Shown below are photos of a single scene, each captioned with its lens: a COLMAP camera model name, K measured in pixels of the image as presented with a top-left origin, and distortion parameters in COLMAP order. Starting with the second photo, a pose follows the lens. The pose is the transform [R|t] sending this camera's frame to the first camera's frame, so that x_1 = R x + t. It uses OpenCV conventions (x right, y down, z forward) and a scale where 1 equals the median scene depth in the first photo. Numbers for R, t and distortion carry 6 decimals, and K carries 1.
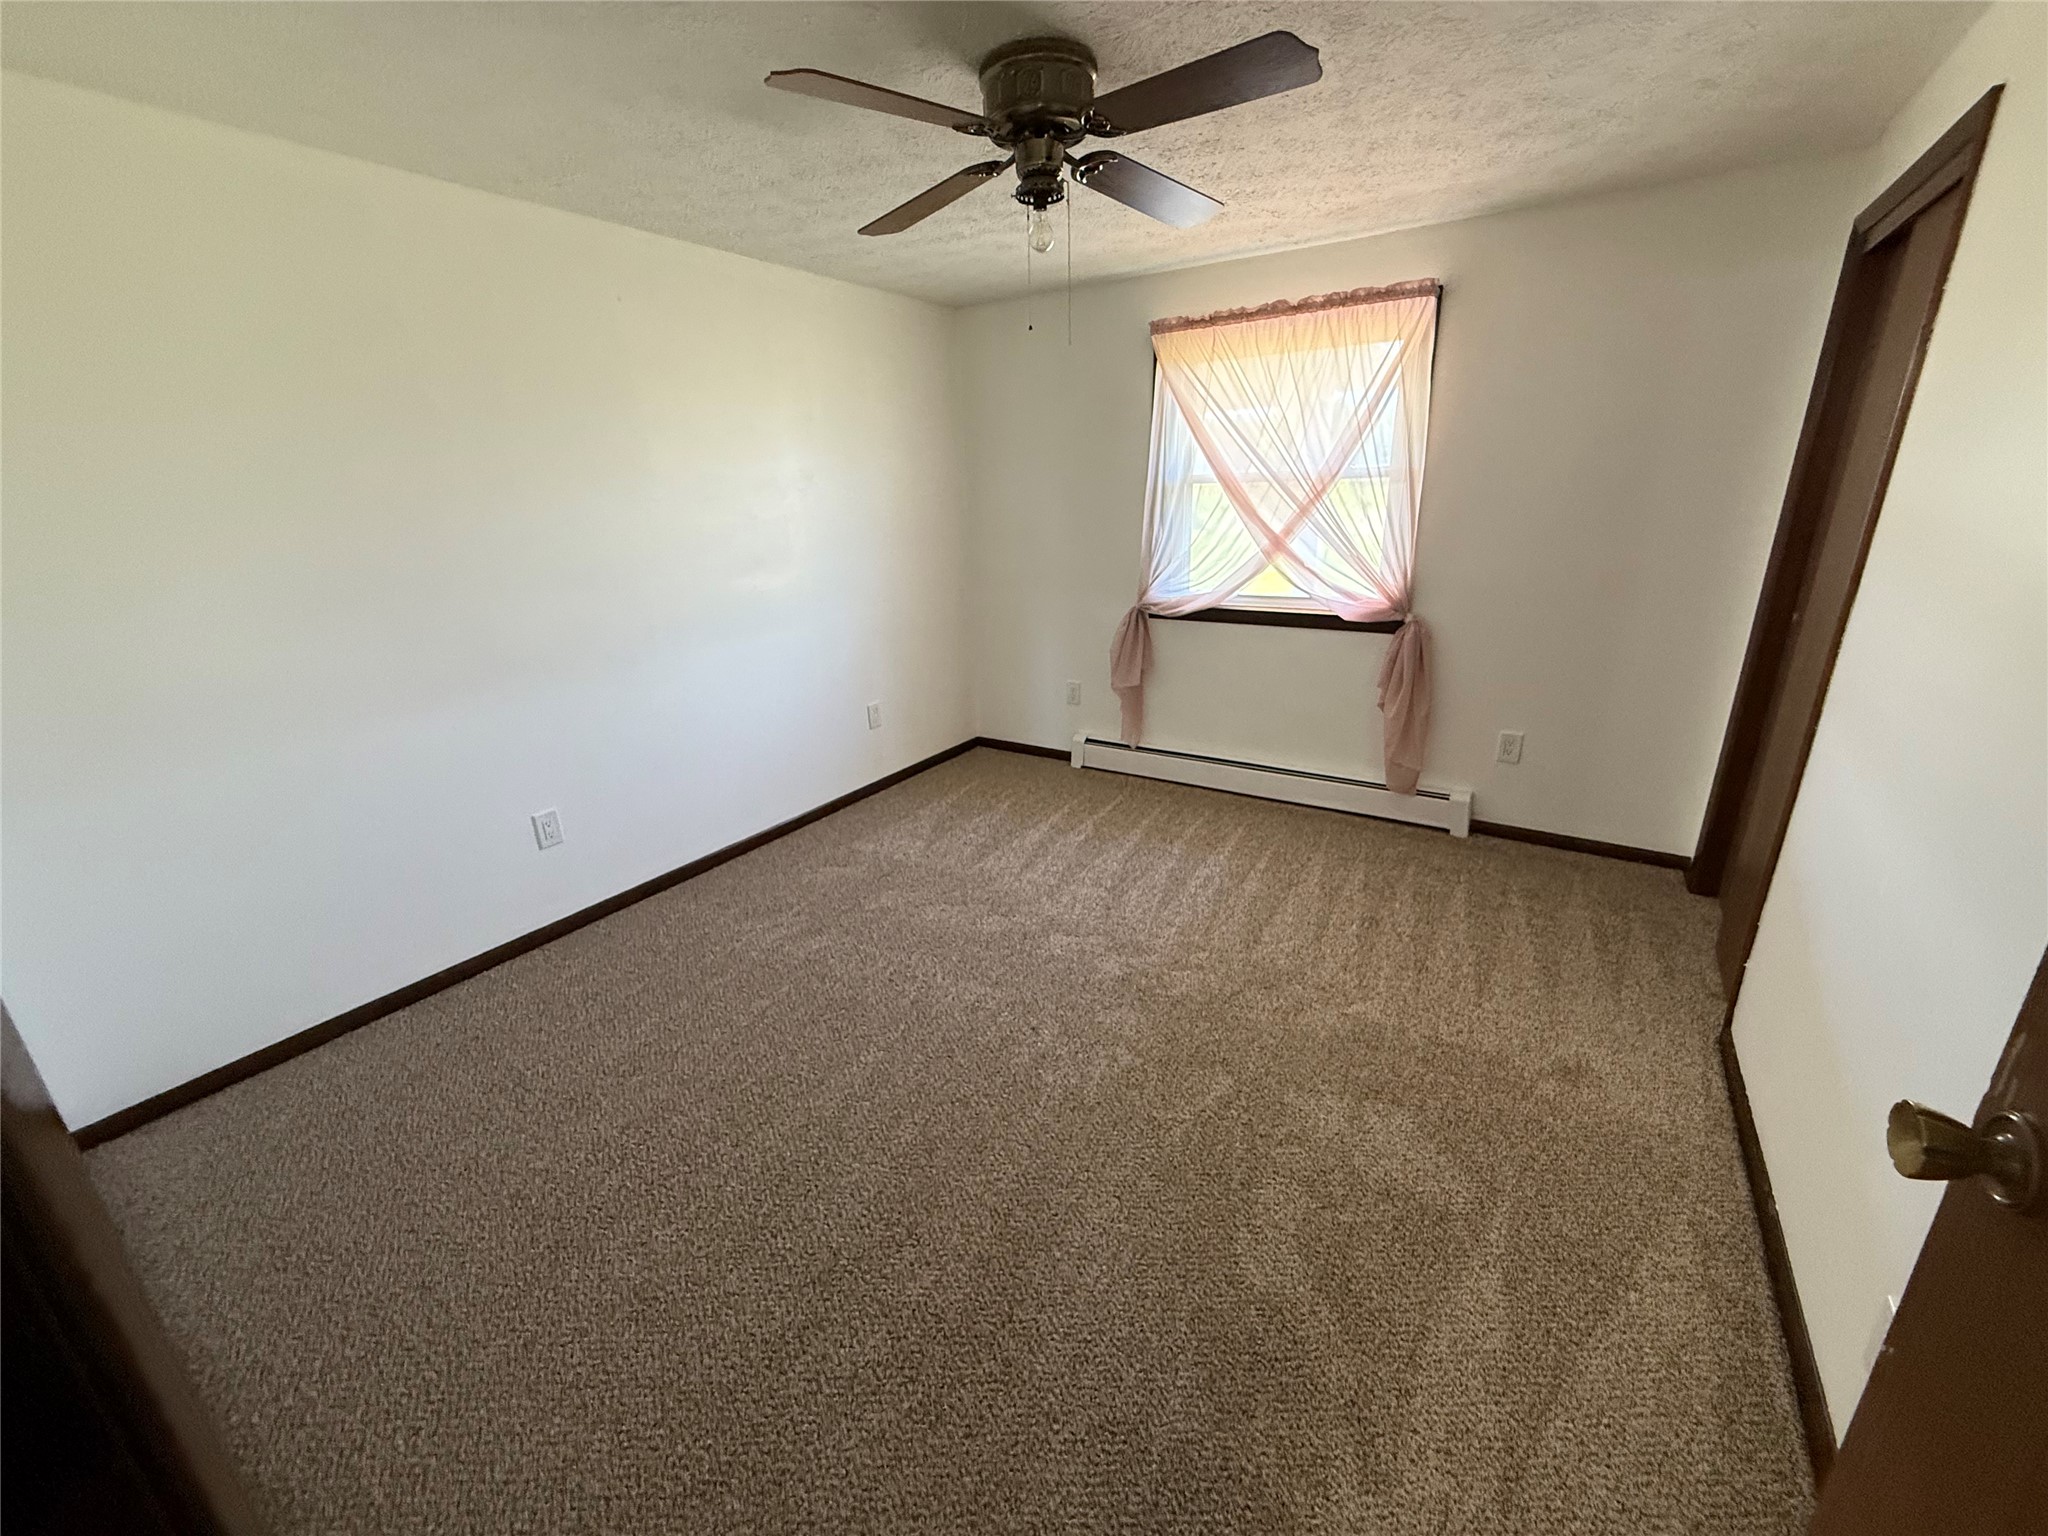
lens RADIAL K [[821.6, 0, 1019.0], [0, 821.6, 763.1], [0, 0, 1]] dist [0.001171, -0.000212]
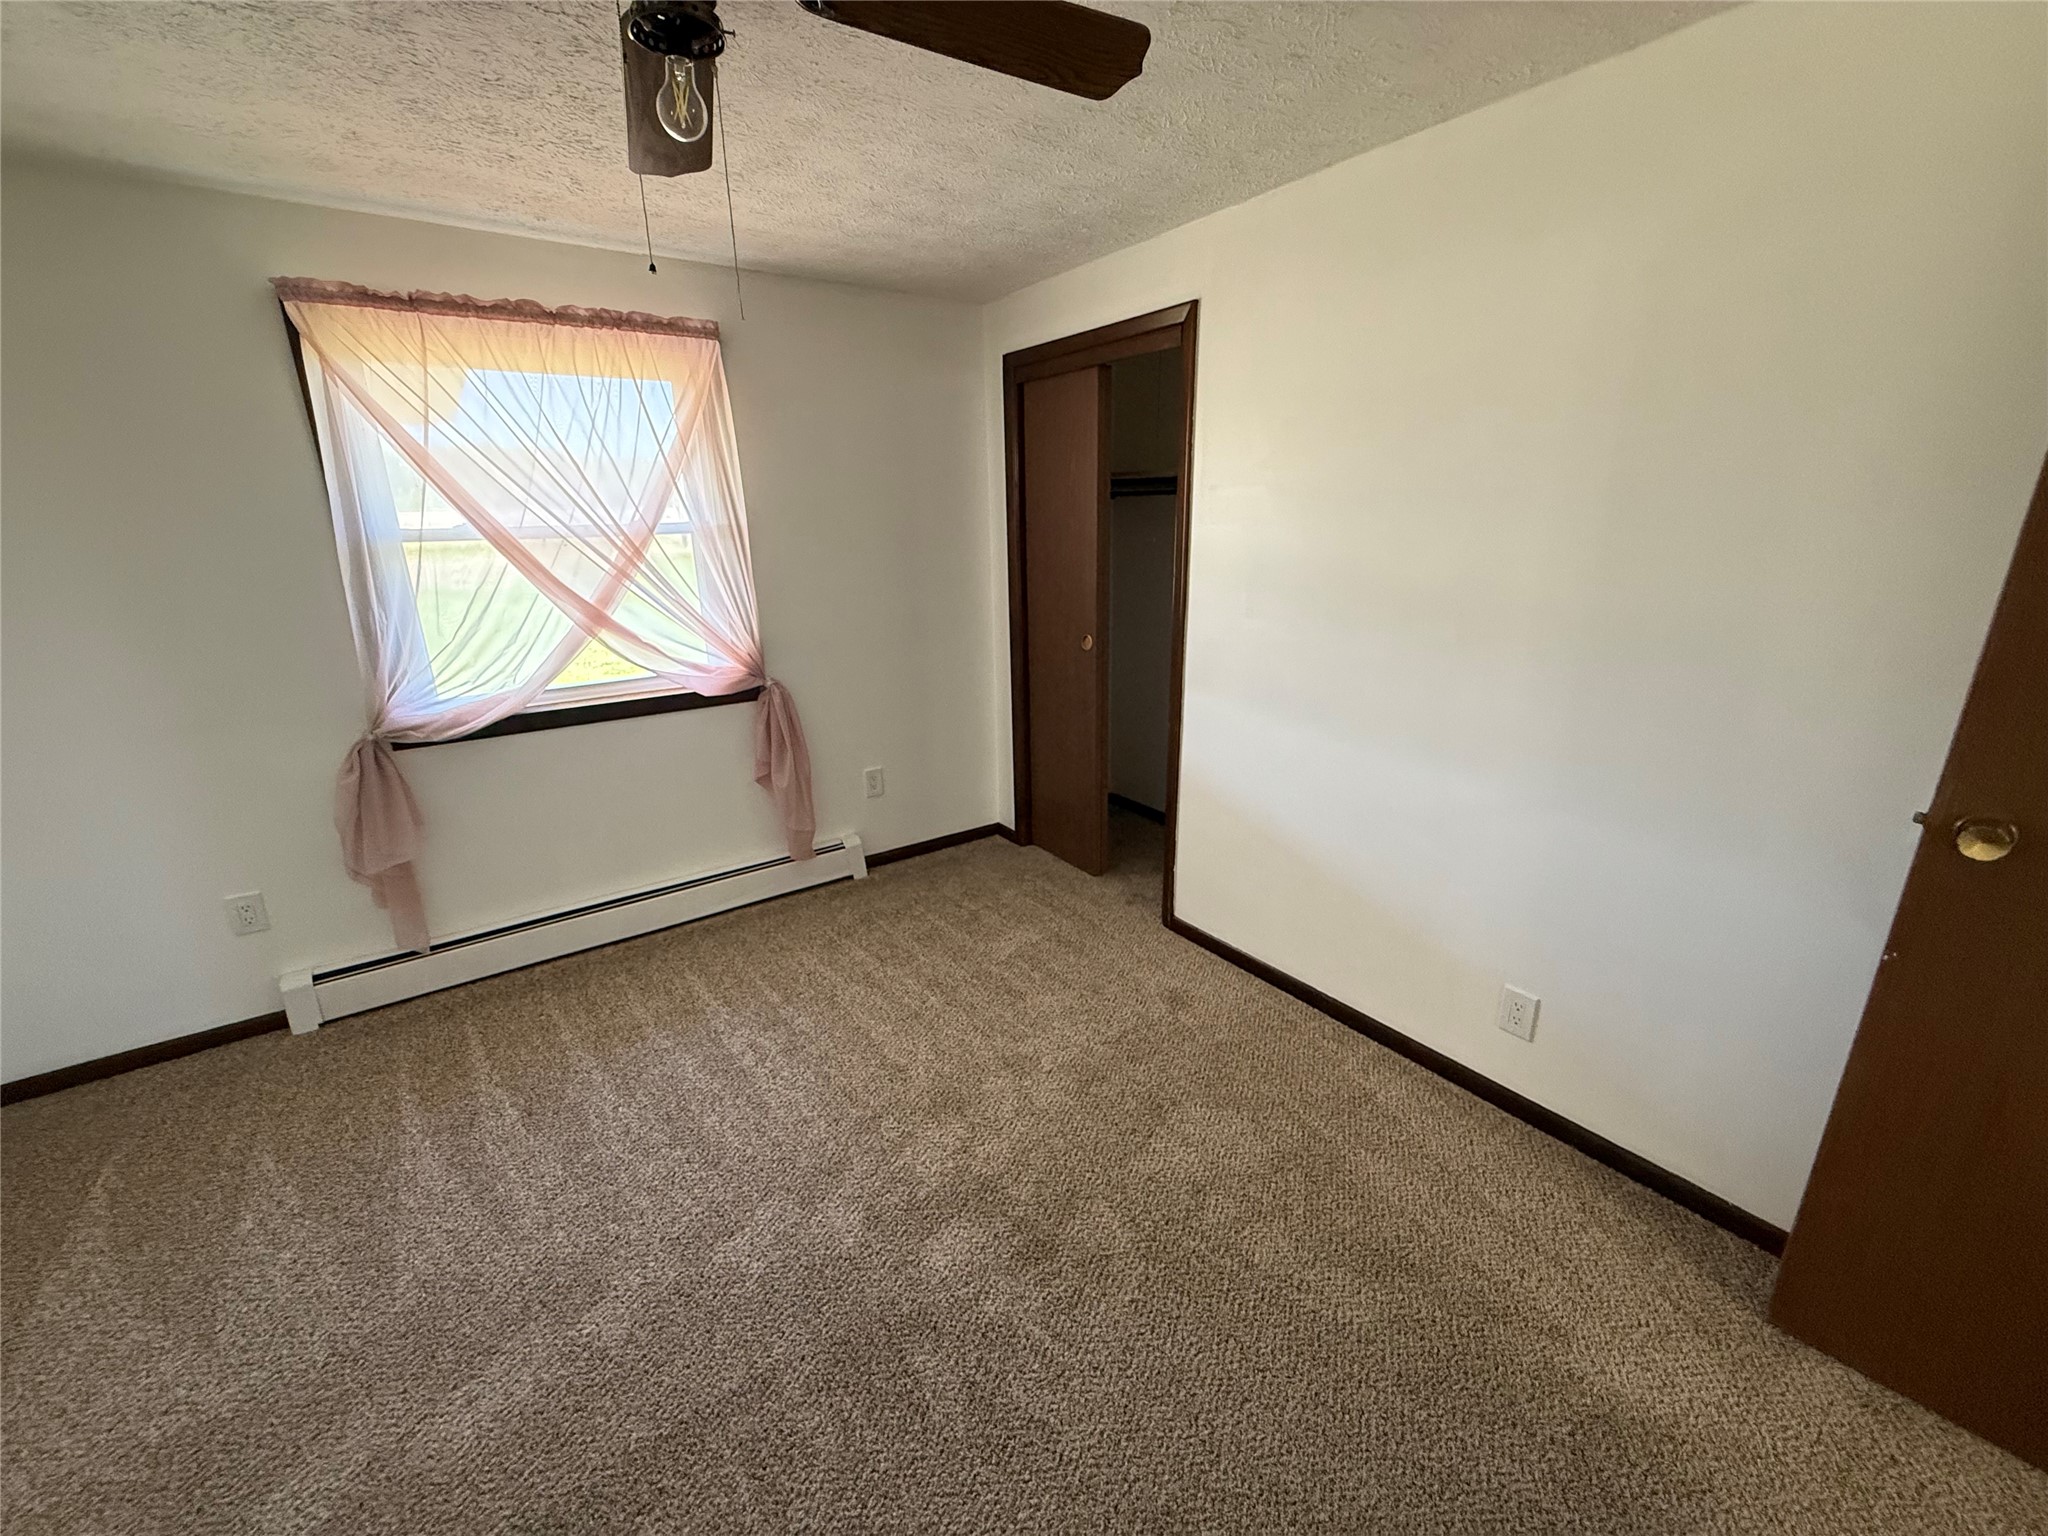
lens RADIAL K [[821.6, 0, 1023.2], [0, 821.6, 760.7], [0, 0, 1]] dist [0.001171, -0.000212]
pose [[0.364900, -0.246009, 0.897957, -0.274517], [0.301539, 0.943704, 0.136006, -0.127149], [-0.880864, 0.221140, 0.418539, 0.362957]]
